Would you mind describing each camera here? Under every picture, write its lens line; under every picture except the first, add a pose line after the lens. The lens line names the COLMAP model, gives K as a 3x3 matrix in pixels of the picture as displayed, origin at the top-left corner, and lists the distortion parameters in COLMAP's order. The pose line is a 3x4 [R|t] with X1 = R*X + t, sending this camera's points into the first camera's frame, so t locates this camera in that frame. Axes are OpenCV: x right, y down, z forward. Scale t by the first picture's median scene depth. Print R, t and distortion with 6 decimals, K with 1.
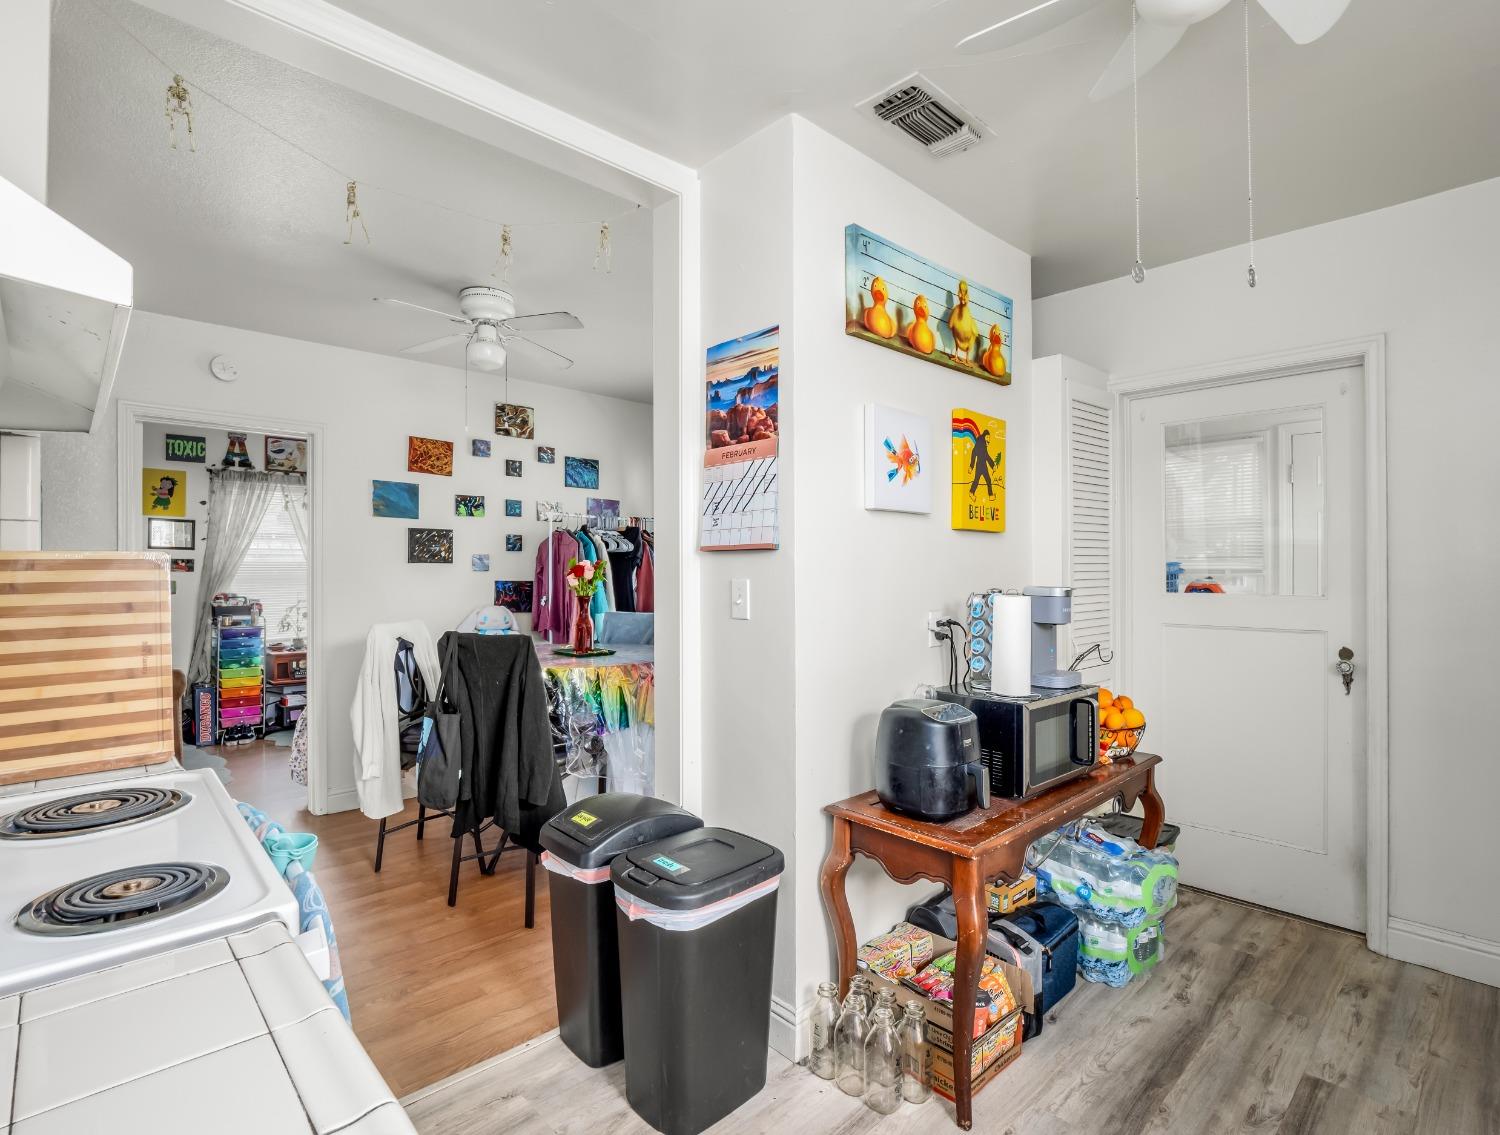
lens RADIAL K [[747.3, 0, 746.7], [0, 747.3, 572.4], [0, 0, 1]] dist [-0.005969, -0.002021]
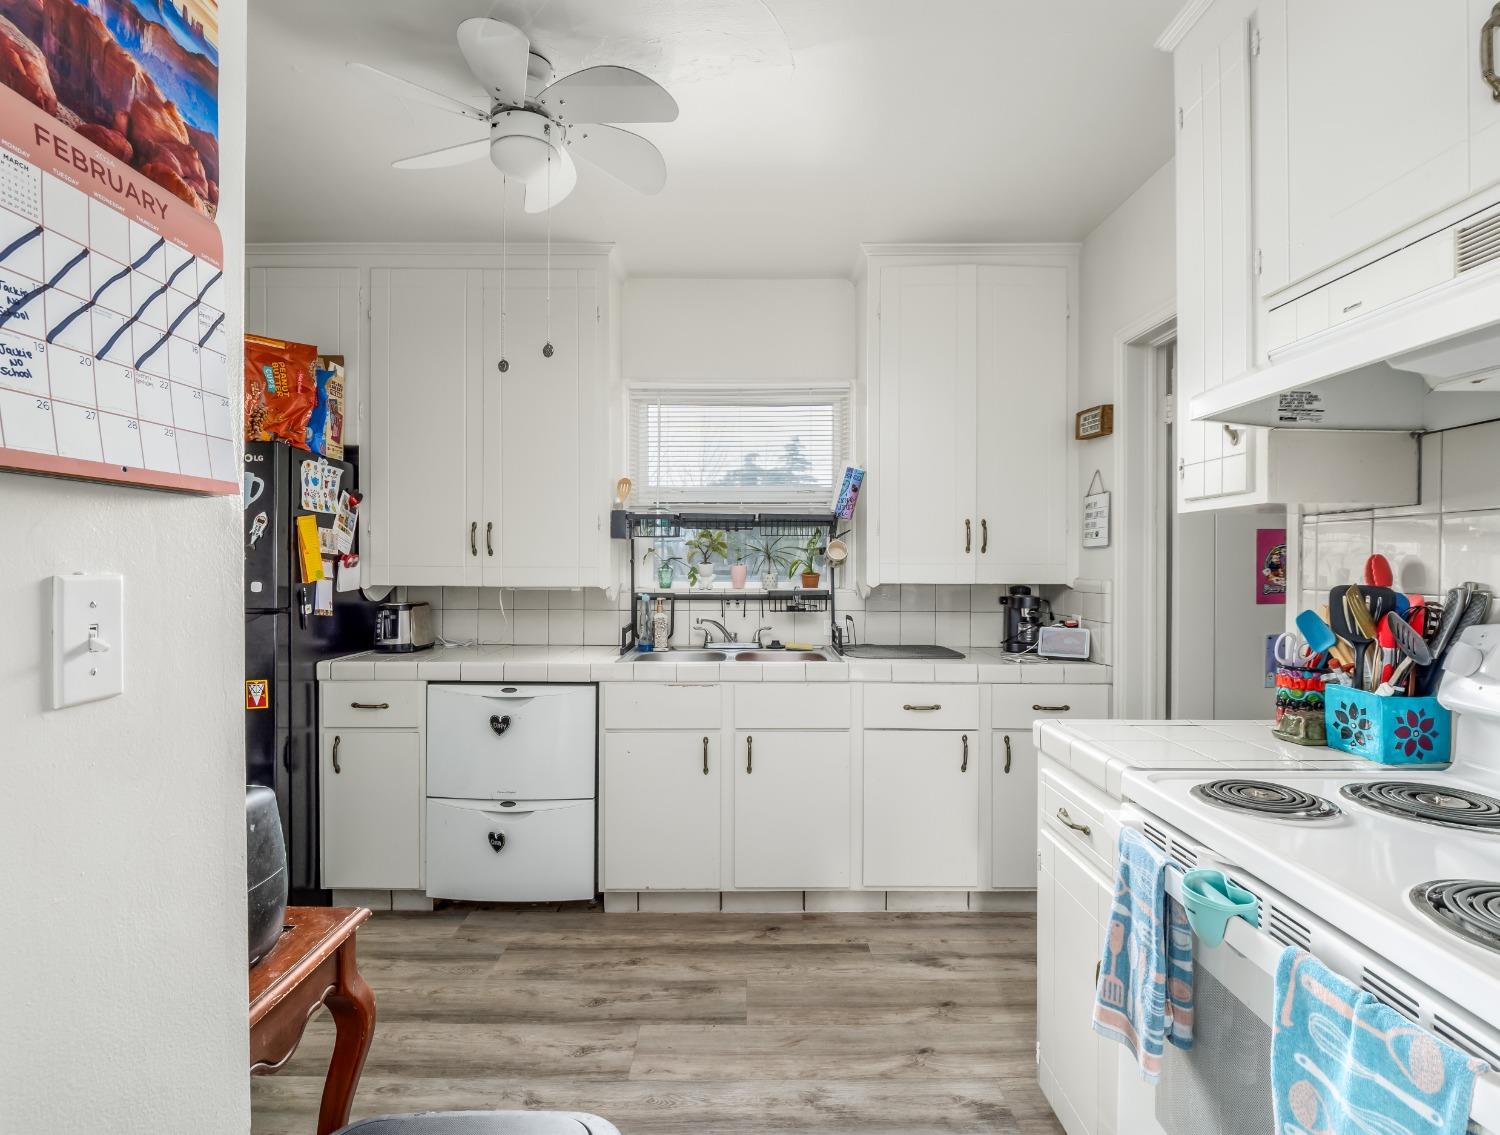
lens RADIAL K [[747.3, 0, 746.6], [0, 747.3, 561.7], [0, 0, 1]] dist [-0.005969, -0.002021]
pose [[-0.739522, 0.001241, 0.673132, -0.430428], [-0.000879, 0.999996, -0.002809, 0.004478], [-0.673132, -0.002669, -0.739517, 1.069488]]
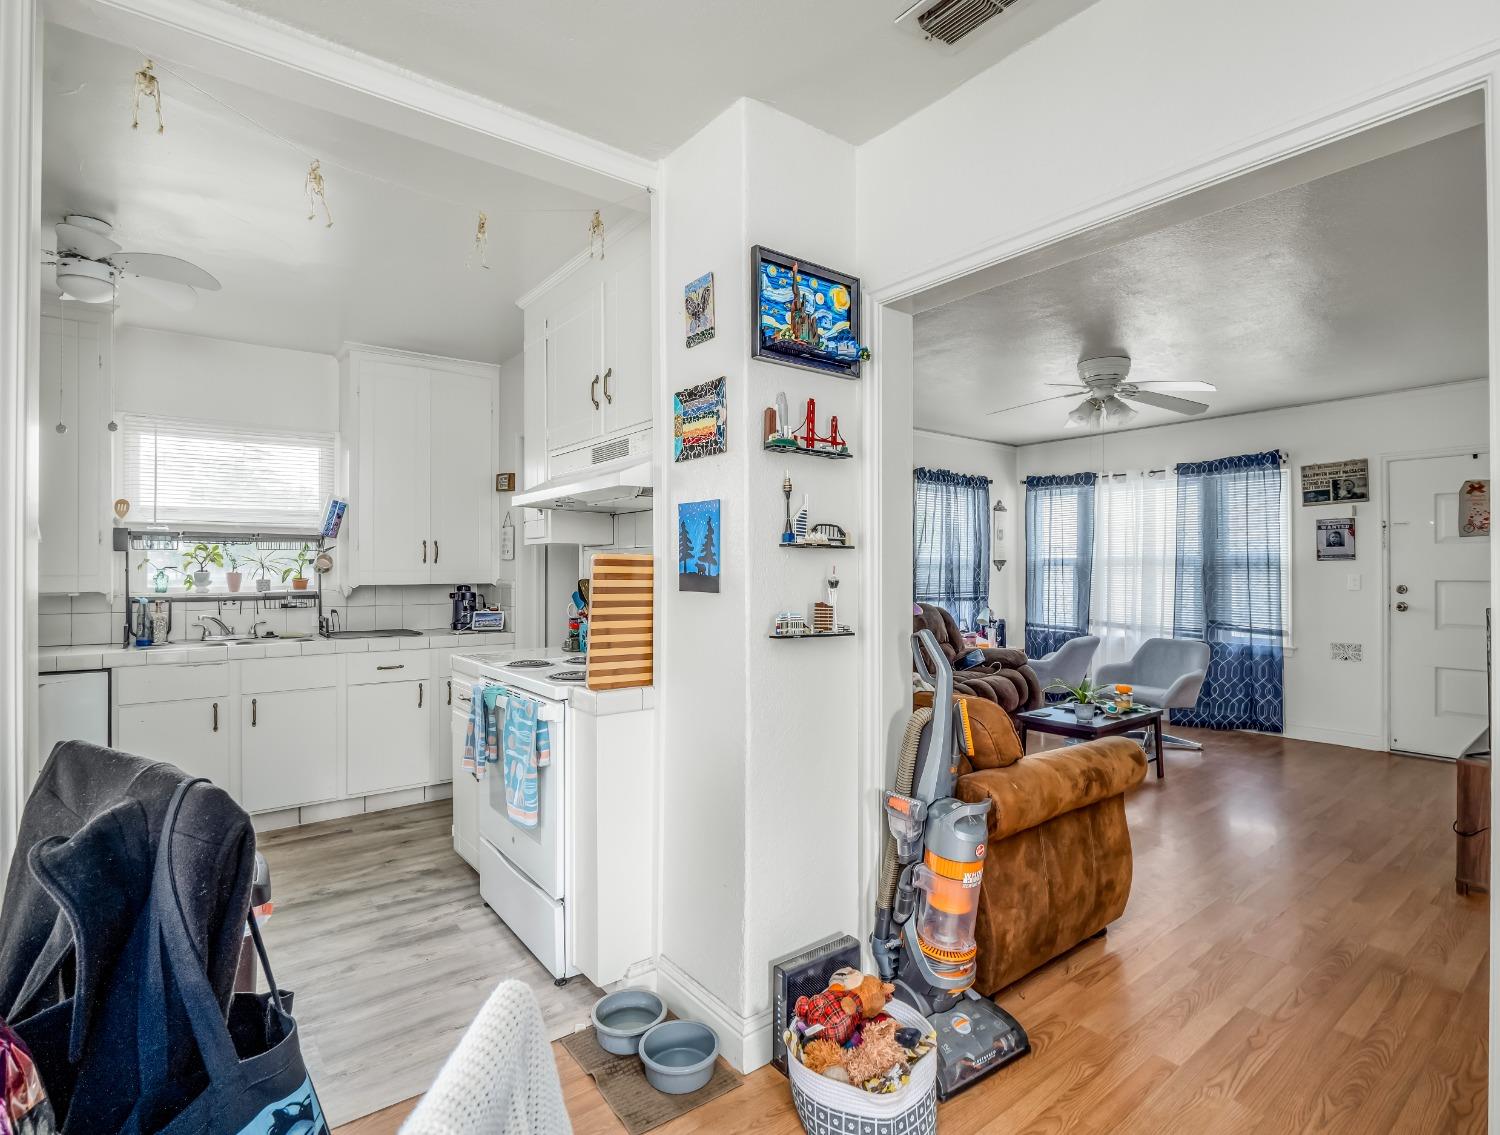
lens RADIAL K [[747.3, 0, 725.4], [0, 747.3, 566.2], [0, 0, 1]] dist [-0.005969, -0.002021]
pose [[-0.994780, 0.003340, 0.101988, -0.912910], [0.003060, 0.999991, -0.002903, -0.000069], [-0.101996, -0.002575, -0.994781, 1.852484]]
